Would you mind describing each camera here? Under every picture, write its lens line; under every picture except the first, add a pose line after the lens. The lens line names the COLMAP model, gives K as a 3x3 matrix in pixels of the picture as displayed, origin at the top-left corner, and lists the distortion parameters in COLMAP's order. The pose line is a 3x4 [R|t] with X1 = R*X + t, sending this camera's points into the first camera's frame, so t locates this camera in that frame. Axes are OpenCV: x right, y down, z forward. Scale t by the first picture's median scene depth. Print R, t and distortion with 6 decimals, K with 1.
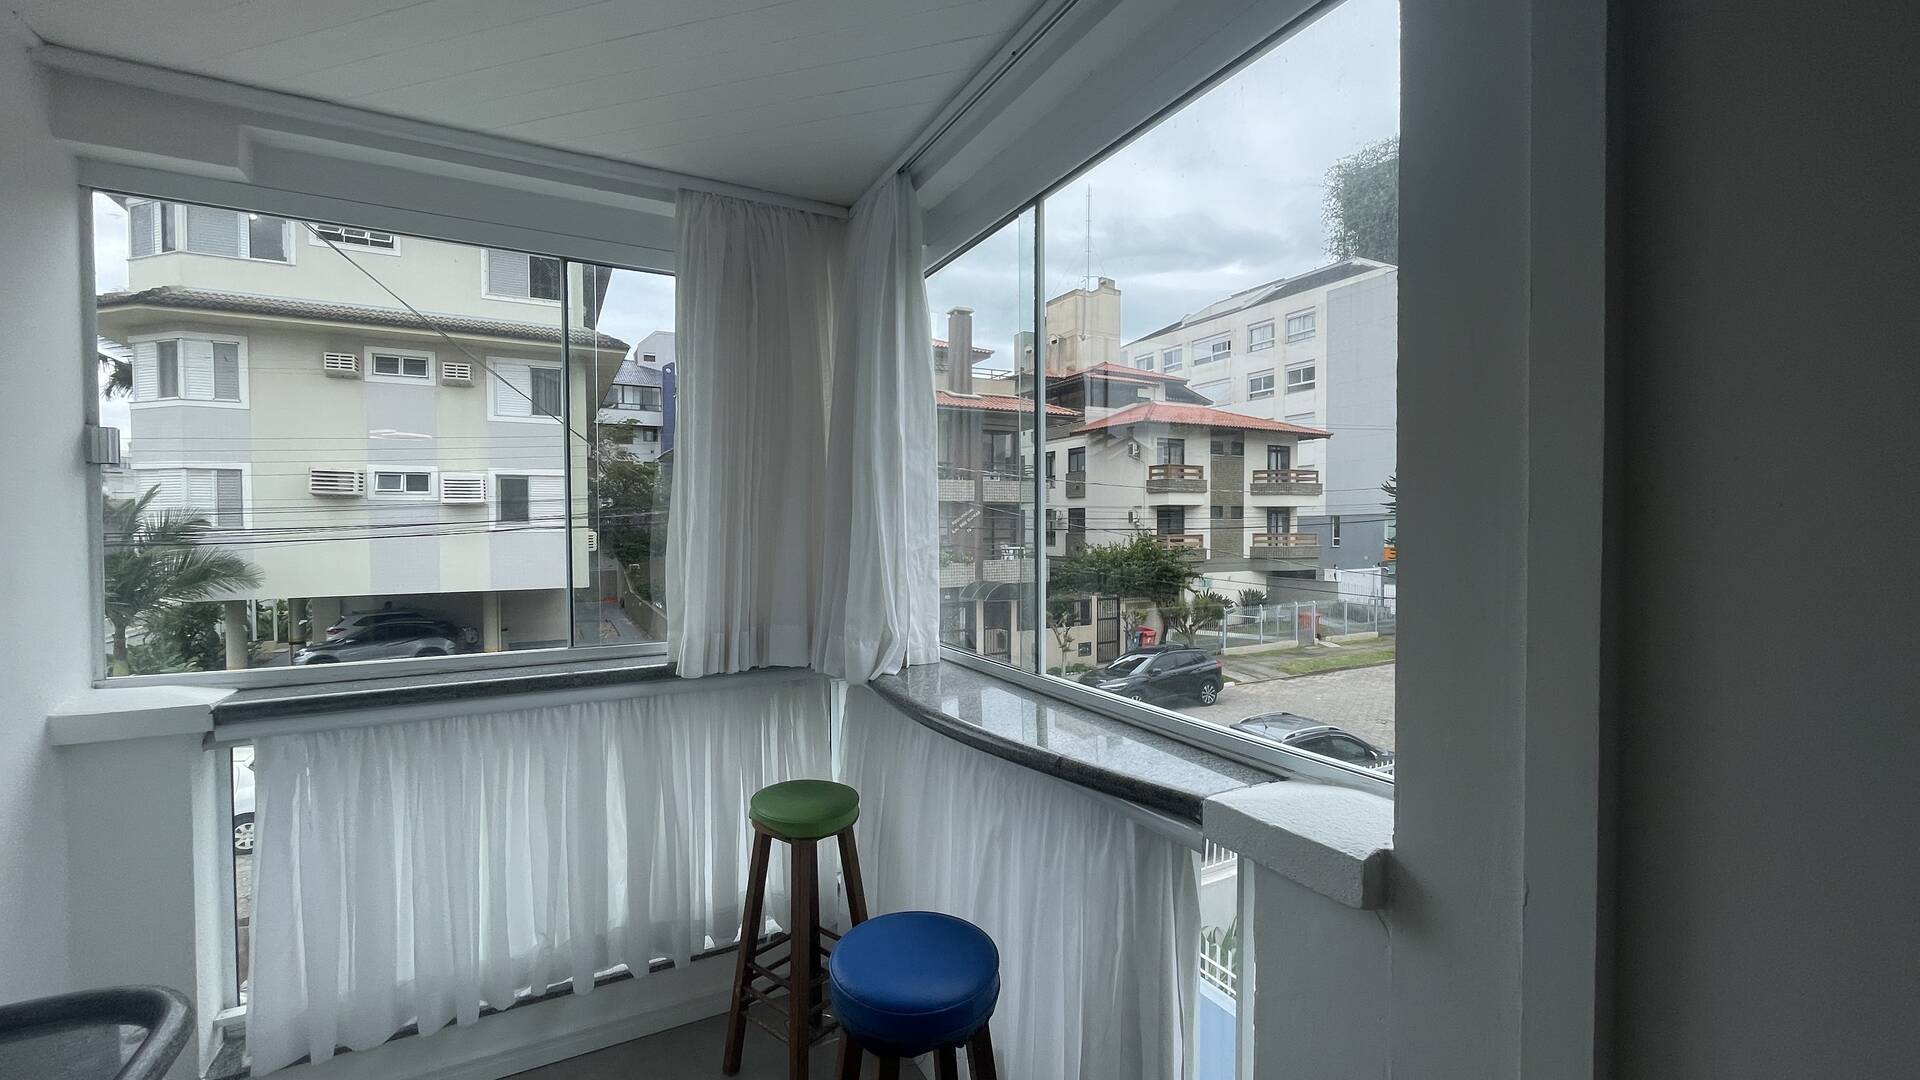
lens RADIAL K [[778.9, 0, 959.1], [0, 778.9, 542.0], [0, 0, 1]] dist [-0.001428, -0.000508]
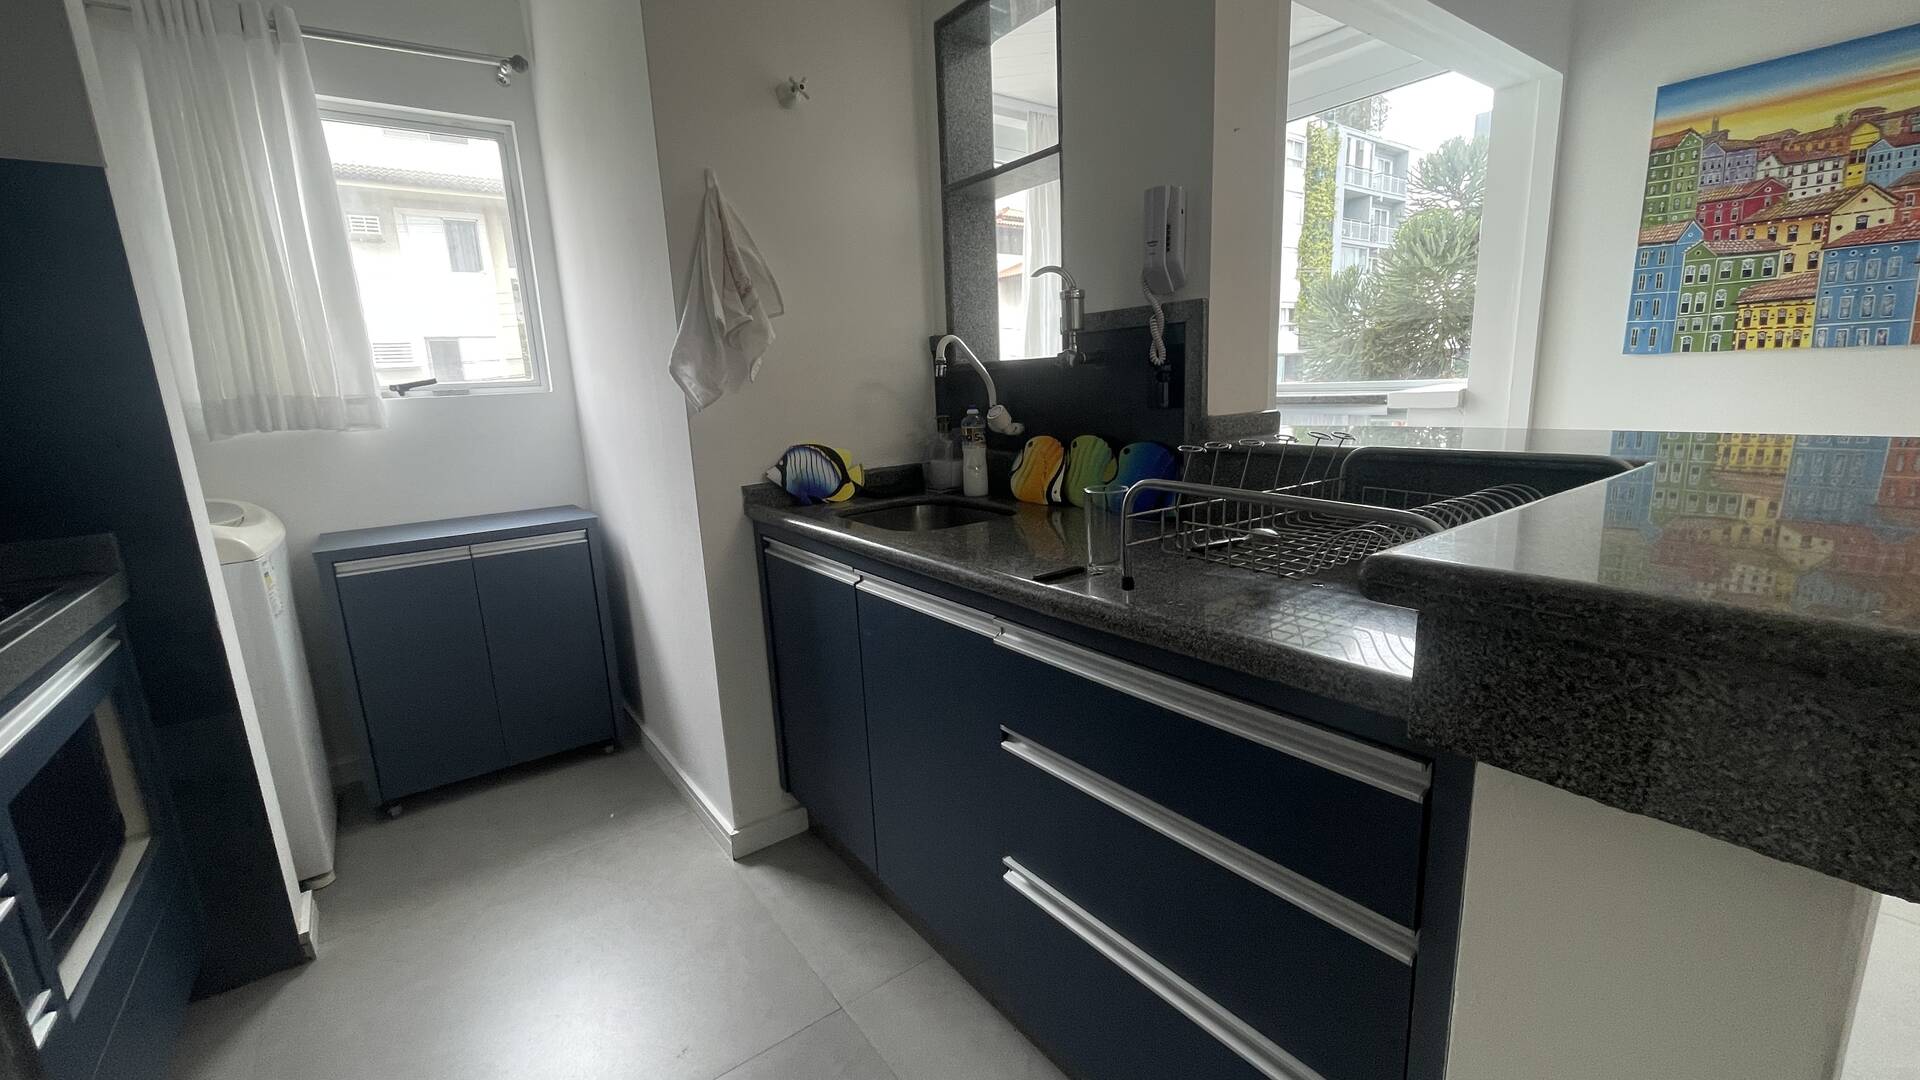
lens RADIAL K [[778.9, 0, 959.1], [0, 778.9, 542.0], [0, 0, 1]] dist [-0.001428, -0.000508]
pose [[0.987972, -0.067692, 0.139030, -0.083965], [0.041795, 0.982525, 0.181377, 0.015223], [-0.148879, -0.173385, 0.973536, -0.080102]]
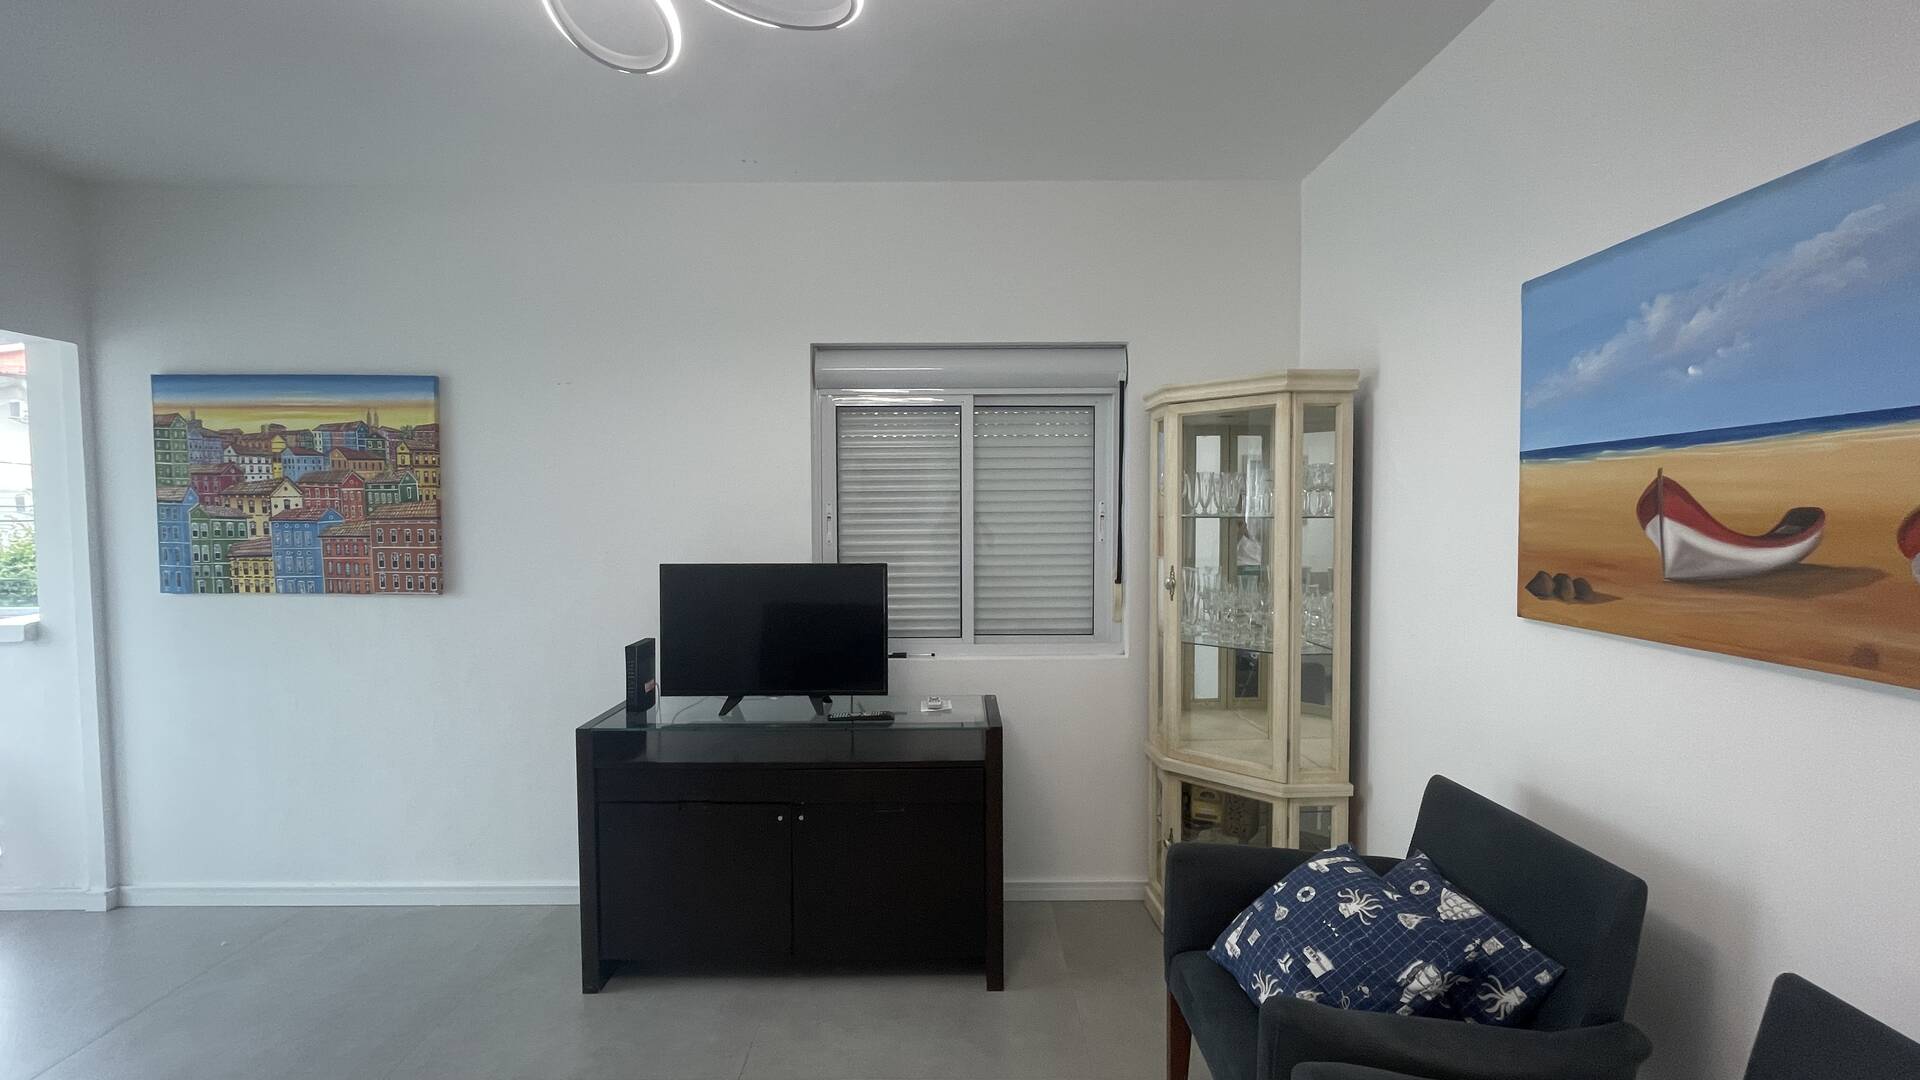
lens RADIAL K [[778.9, 0, 959.1], [0, 778.9, 542.0], [0, 0, 1]] dist [-0.001428, -0.000508]
pose [[0.464708, -0.032961, 0.884850, -0.019824], [0.020964, 0.999436, 0.026219, 0.003535], [-0.885216, 0.006366, 0.465137, -0.157226]]
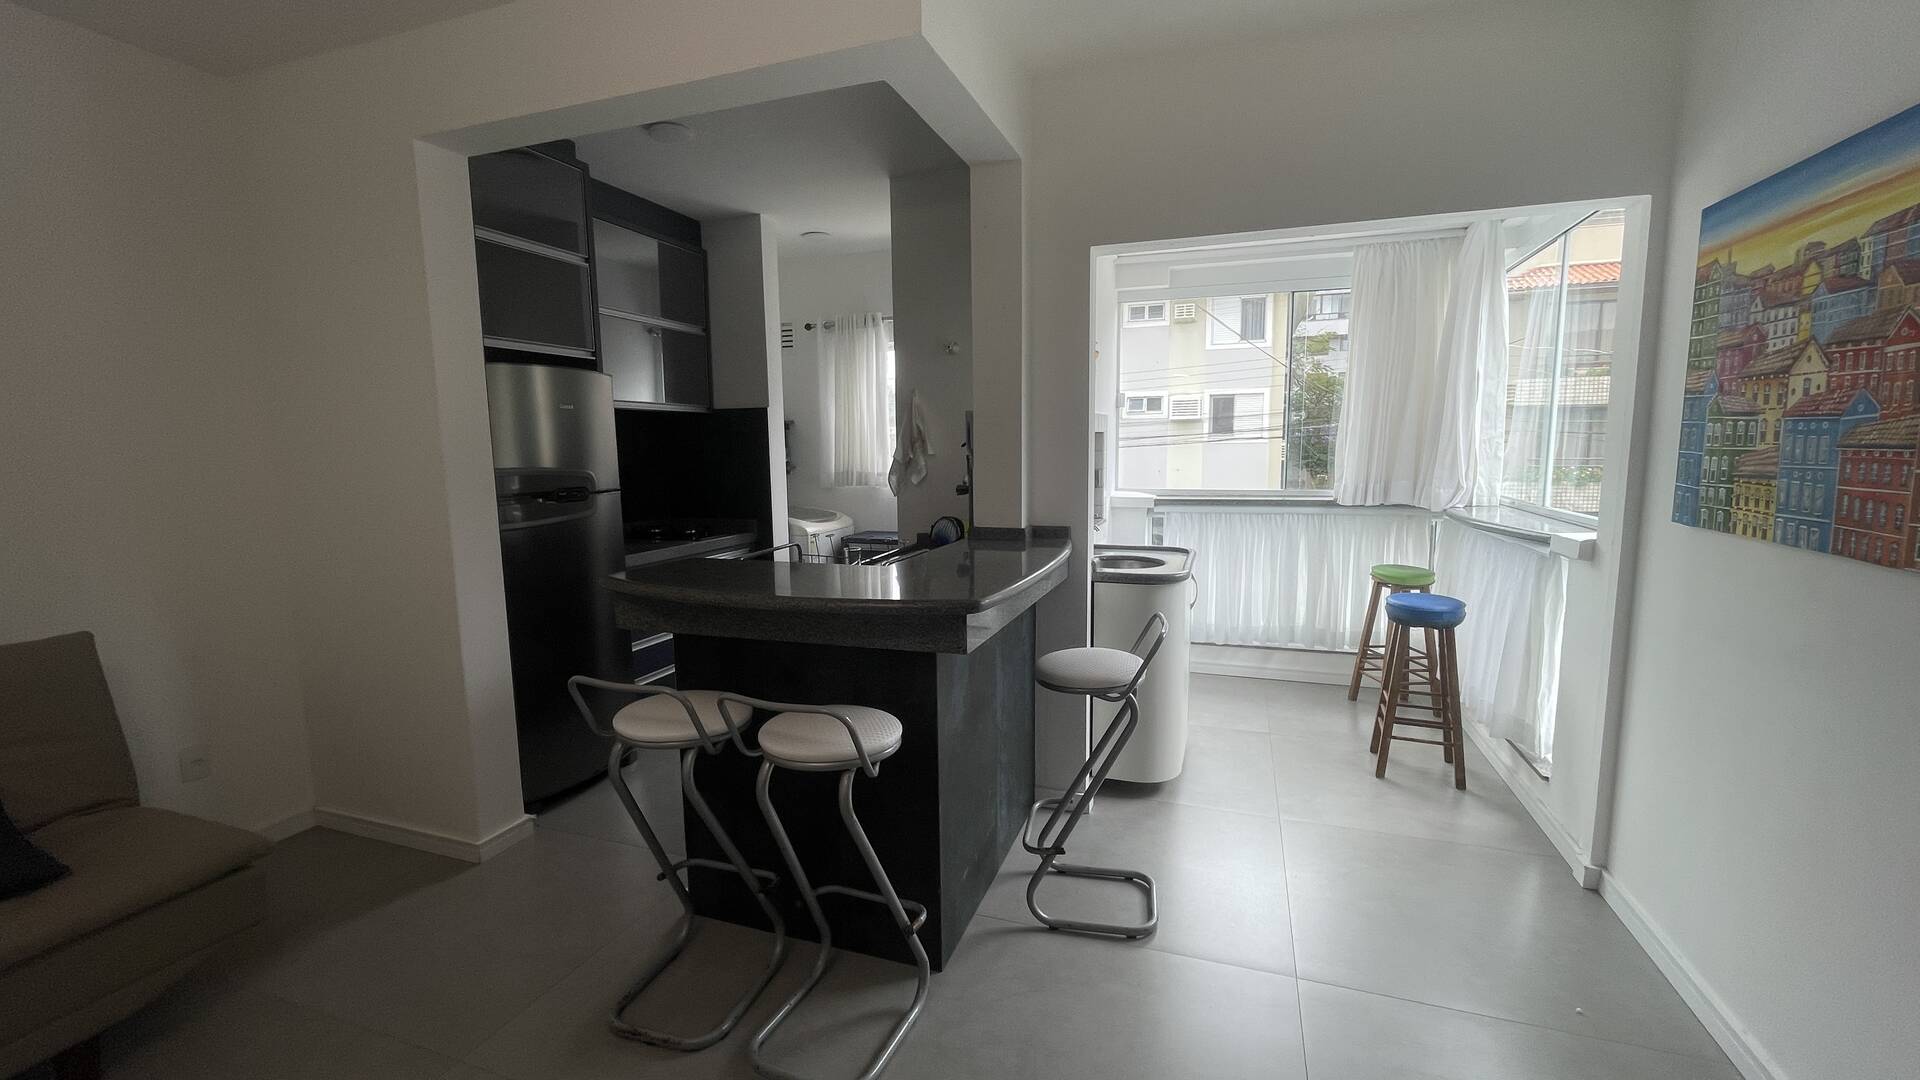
lens RADIAL K [[778.9, 0, 959.1], [0, 778.9, 542.0], [0, 0, 1]] dist [-0.001428, -0.000508]
pose [[0.673952, 0.089919, -0.733282, 0.045176], [-0.008195, 0.993414, 0.114286, 0.005055], [0.738729, -0.071014, 0.670251, -0.104890]]
